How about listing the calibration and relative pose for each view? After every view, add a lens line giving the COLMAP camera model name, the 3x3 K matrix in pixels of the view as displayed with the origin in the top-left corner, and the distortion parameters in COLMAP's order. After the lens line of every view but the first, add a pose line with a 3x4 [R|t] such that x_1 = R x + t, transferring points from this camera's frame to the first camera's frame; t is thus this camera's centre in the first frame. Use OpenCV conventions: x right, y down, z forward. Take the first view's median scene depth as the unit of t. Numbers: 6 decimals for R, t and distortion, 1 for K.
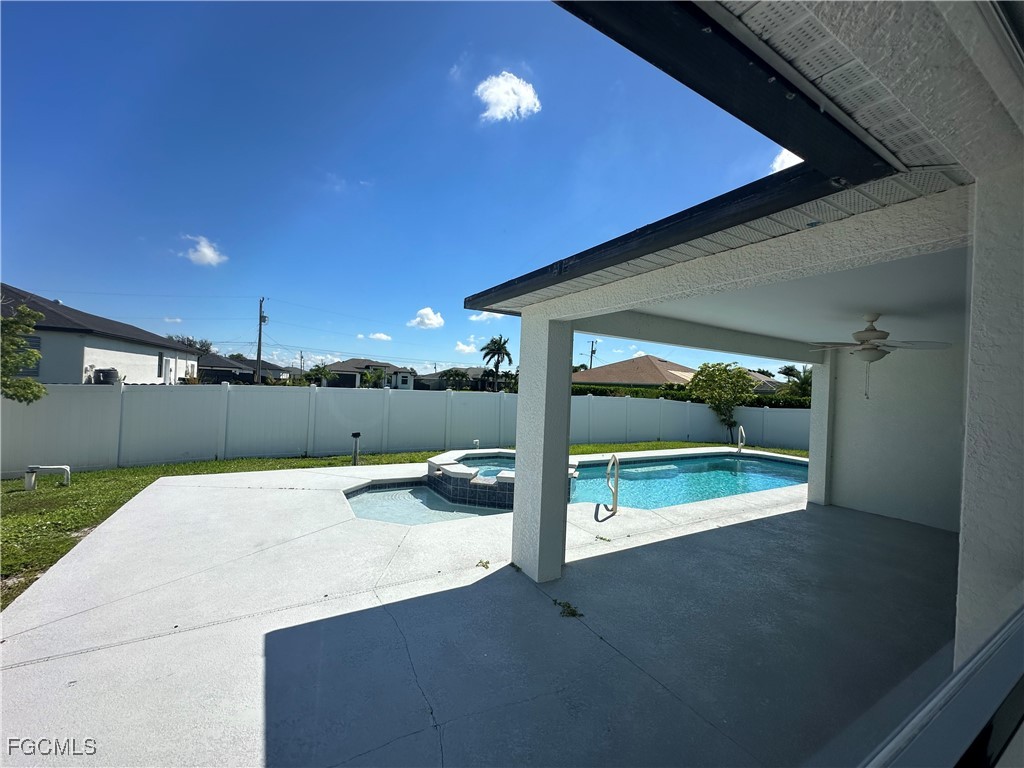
lens RADIAL K [[411.8, 0, 512.0], [0, 411.8, 384.0], [0, 0, 1]] dist [0.000828, 0.000122]
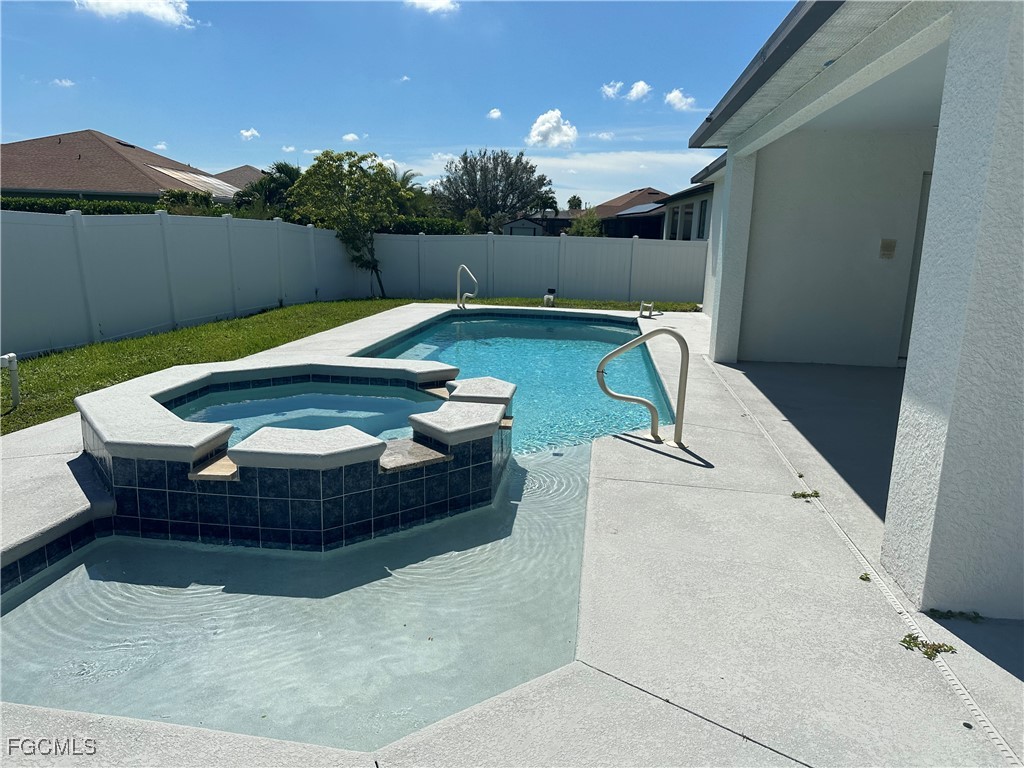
lens RADIAL K [[726.4, 0, 538.7], [0, 726.4, 383.0], [0, 0, 1]] dist [0.004593, 0.000087]
pose [[0.589218, -0.178026, 0.788117, -0.157405], [-0.016368, 0.972594, 0.231934, 0.017791], [-0.807808, -0.149559, 0.570156, 0.214019]]
